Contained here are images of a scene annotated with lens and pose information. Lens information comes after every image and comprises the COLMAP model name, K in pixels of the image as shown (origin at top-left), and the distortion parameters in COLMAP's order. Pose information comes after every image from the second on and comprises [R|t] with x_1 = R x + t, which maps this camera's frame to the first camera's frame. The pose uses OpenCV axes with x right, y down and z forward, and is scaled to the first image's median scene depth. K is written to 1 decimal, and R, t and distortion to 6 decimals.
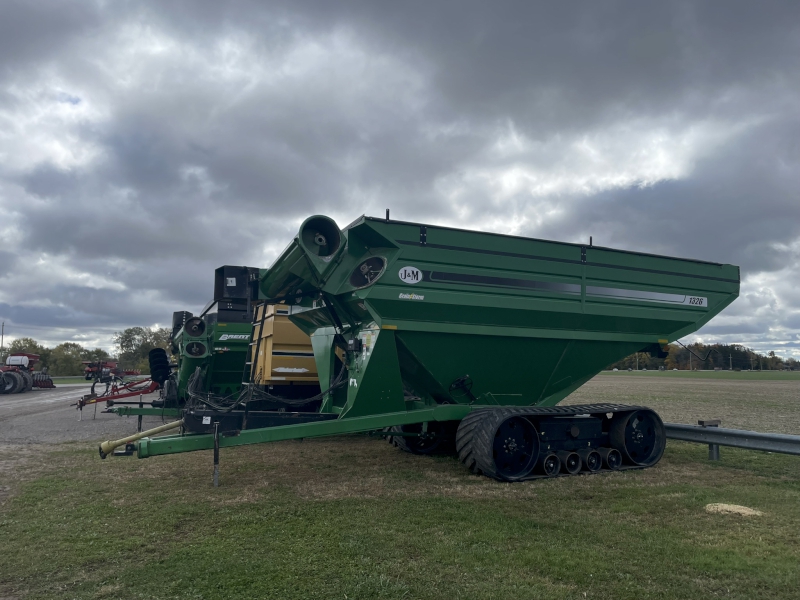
lens RADIAL K [[630.4, 0, 400.0], [0, 630.4, 300.0], [0, 0, 1]] dist [0.092722, -0.129945]
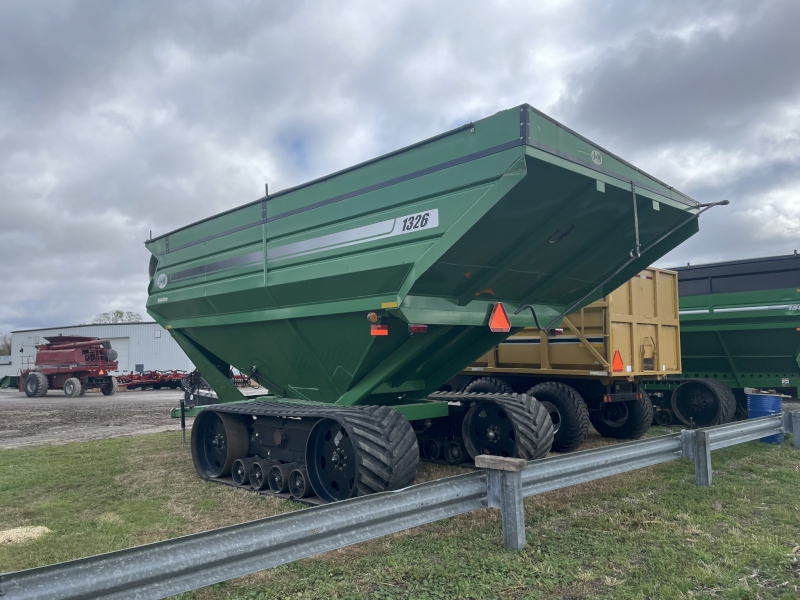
lens RADIAL K [[604.6, 0, 400.0], [0, 604.6, 300.0], [0, 0, 1]] dist [0.088176, -0.112065]
pose [[0.280204, -0.107859, -0.953862, 0.887173], [0.116753, 0.990120, -0.077662, 0.097862], [0.952814, -0.089605, 0.290028, 0.799586]]
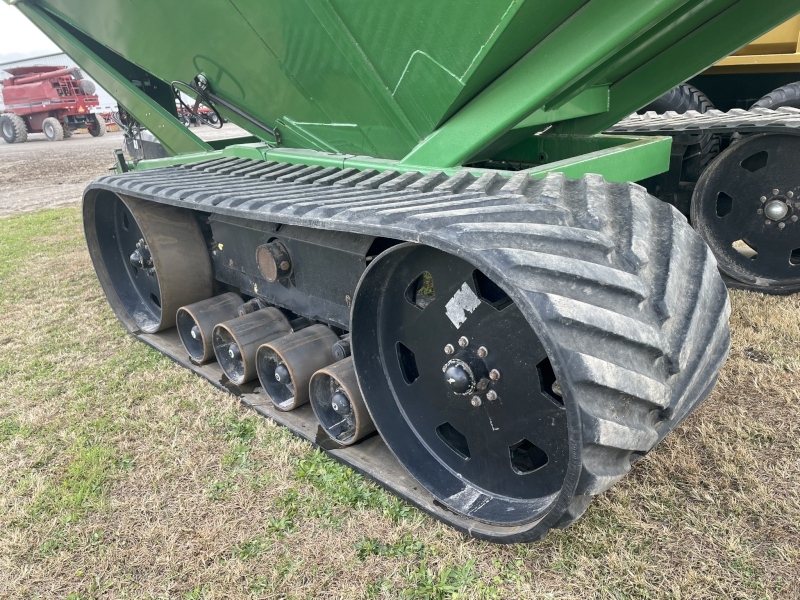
lens RADIAL K [[604.6, 0, 400.0], [0, 604.6, 300.0], [0, 0, 1]] dist [0.088176, -0.112065]
pose [[0.250399, 0.299605, -0.920618, 0.467458], [0.170687, 0.922355, 0.346595, 0.115271], [0.952978, -0.243925, 0.179818, 0.852603]]
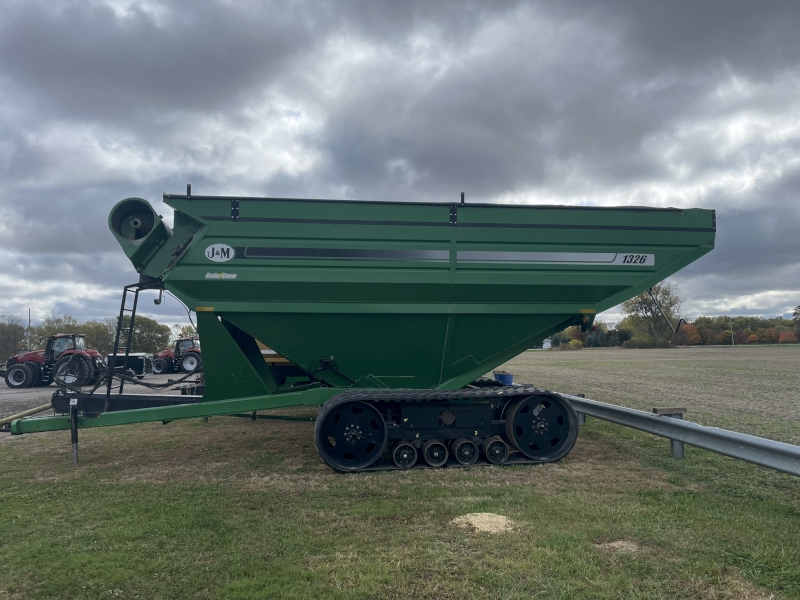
lens RADIAL K [[604.6, 0, 400.0], [0, 604.6, 300.0], [0, 0, 1]] dist [0.088176, -0.112065]
pose [[0.938358, -0.039848, -0.343361, 0.427833], [0.053436, 0.998114, 0.030201, 0.013081], [0.341510, -0.046688, 0.938718, 0.170099]]
